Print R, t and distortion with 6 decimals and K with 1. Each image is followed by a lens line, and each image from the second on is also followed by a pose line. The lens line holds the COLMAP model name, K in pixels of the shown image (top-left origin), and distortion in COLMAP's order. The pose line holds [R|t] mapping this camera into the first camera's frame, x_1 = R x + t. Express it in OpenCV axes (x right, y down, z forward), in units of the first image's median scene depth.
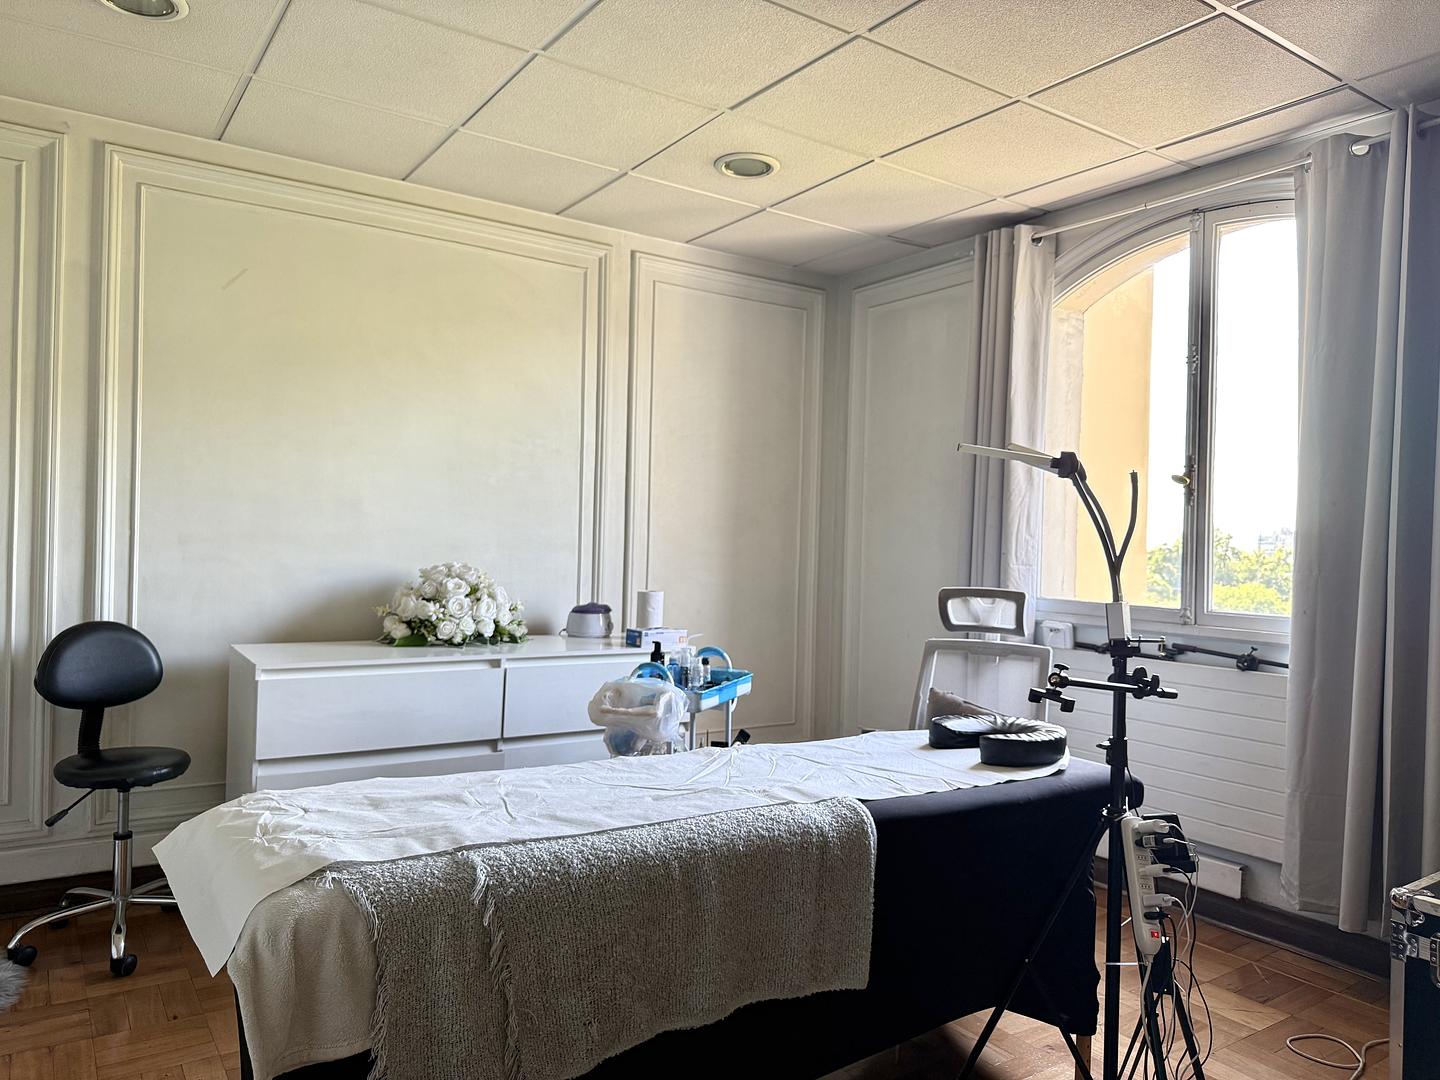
lens RADIAL K [[1024.5, 0, 720.0], [0, 1024.5, 540.0], [0, 0, 1]] dist [0.078605, -0.098860]
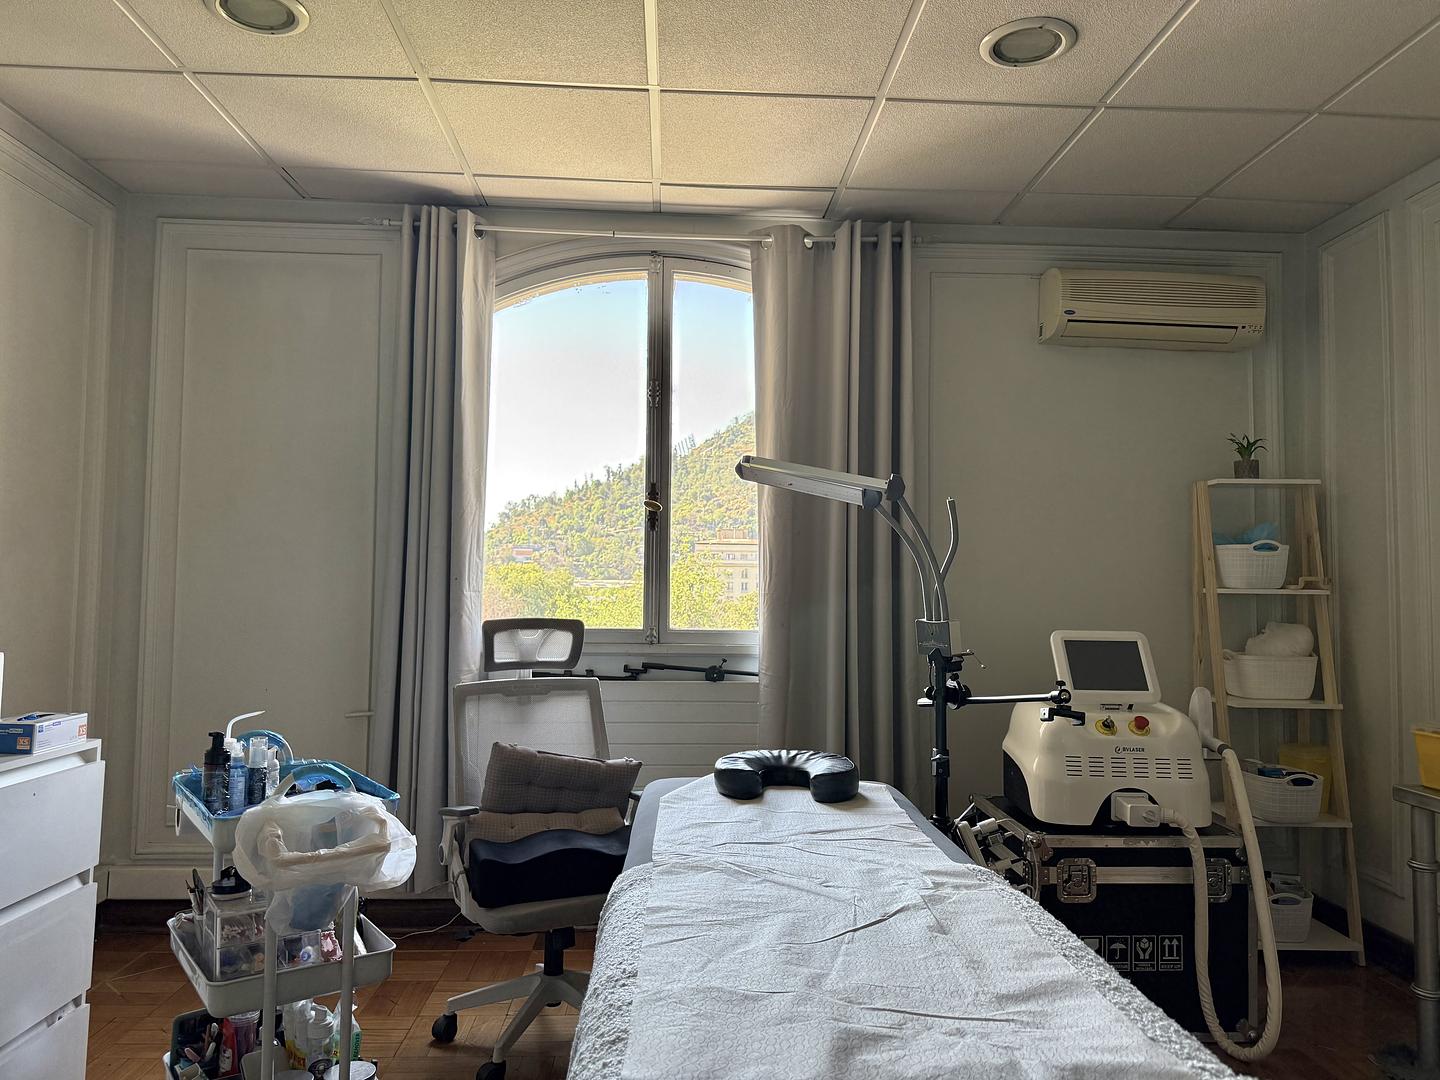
lens RADIAL K [[1024.5, 0, 720.0], [0, 1024.5, 540.0], [0, 0, 1]] dist [0.078605, -0.098860]
pose [[0.523455, 0.017381, 0.851876, -0.401459], [-0.001208, 0.999806, -0.019657, -0.003024], [-0.852053, 0.009261, 0.523374, 0.398378]]
